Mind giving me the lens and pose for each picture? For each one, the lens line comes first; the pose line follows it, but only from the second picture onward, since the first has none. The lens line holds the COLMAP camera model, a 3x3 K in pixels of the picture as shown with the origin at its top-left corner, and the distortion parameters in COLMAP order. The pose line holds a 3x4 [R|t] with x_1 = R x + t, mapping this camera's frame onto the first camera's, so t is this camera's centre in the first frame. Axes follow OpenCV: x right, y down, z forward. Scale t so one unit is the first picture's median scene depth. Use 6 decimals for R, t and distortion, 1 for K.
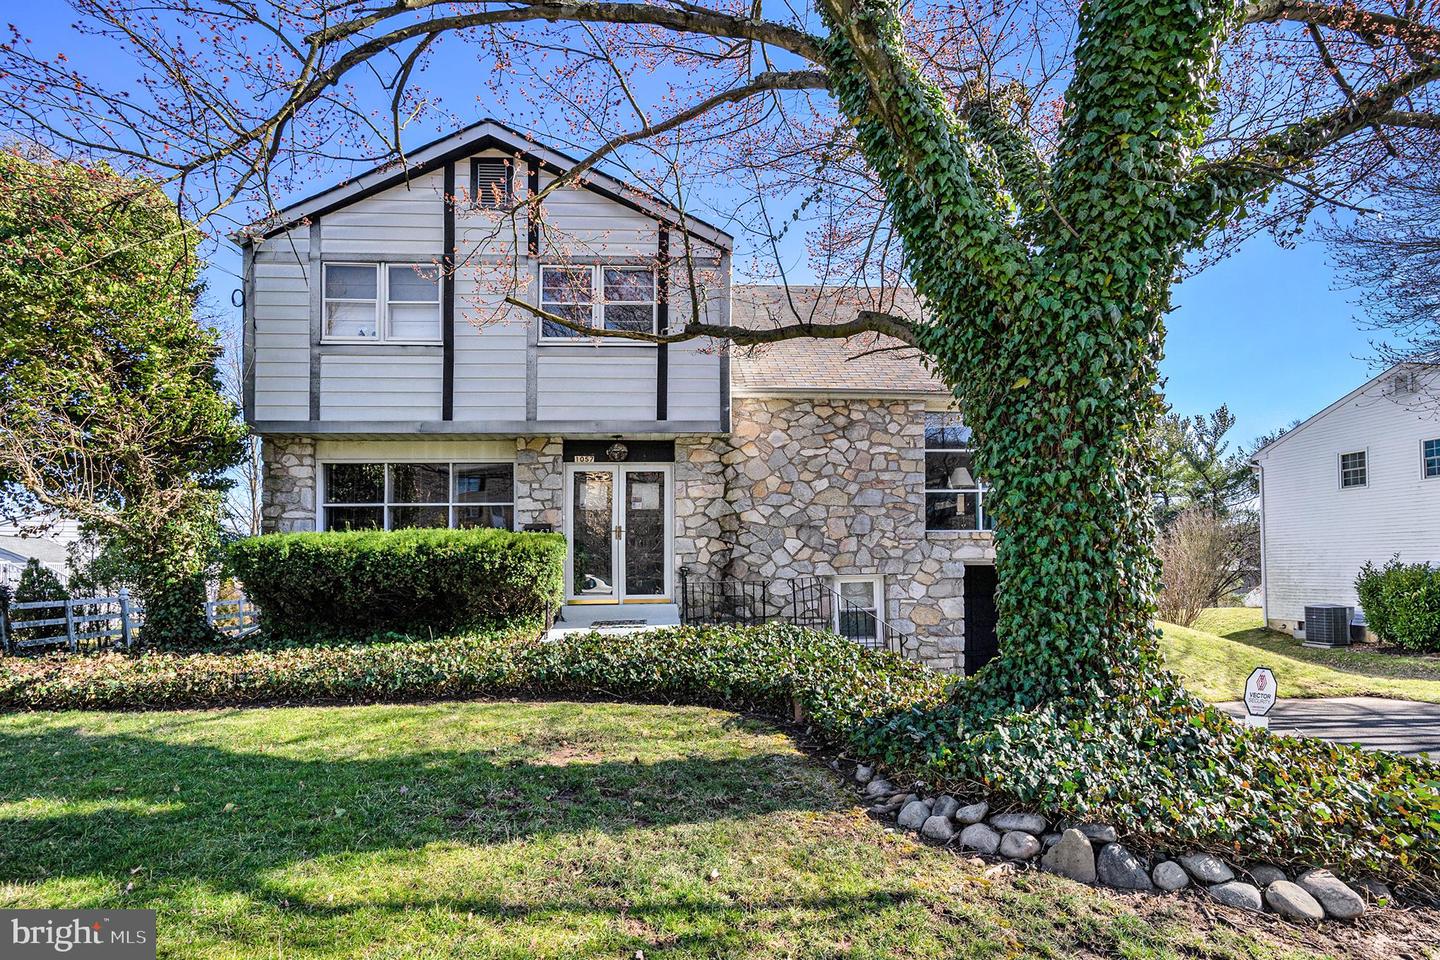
lens RADIAL K [[773.6, 0, 727.7], [0, 773.6, 509.6], [0, 0, 1]] dist [-0.074274, 0.053841]
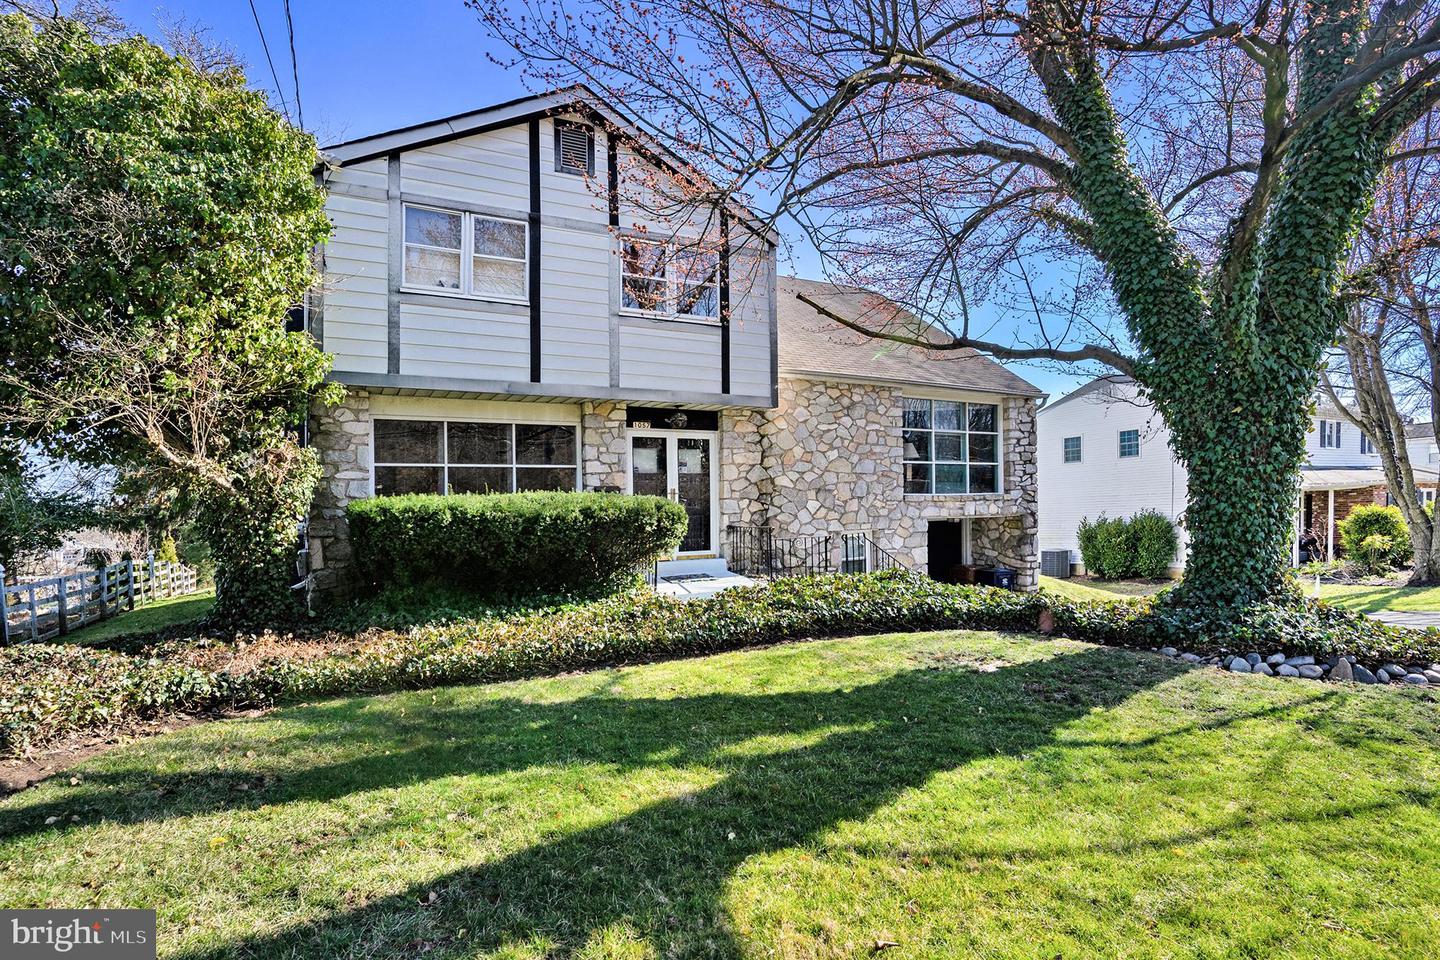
lens RADIAL K [[773.6, 0, 727.7], [0, 773.6, 509.6], [0, 0, 1]] dist [-0.074274, 0.053841]
pose [[0.915854, -0.003961, 0.401492, -0.510343], [-0.017678, 0.998584, 0.050177, -0.005070], [-0.401122, -0.053053, 0.914487, -0.024606]]
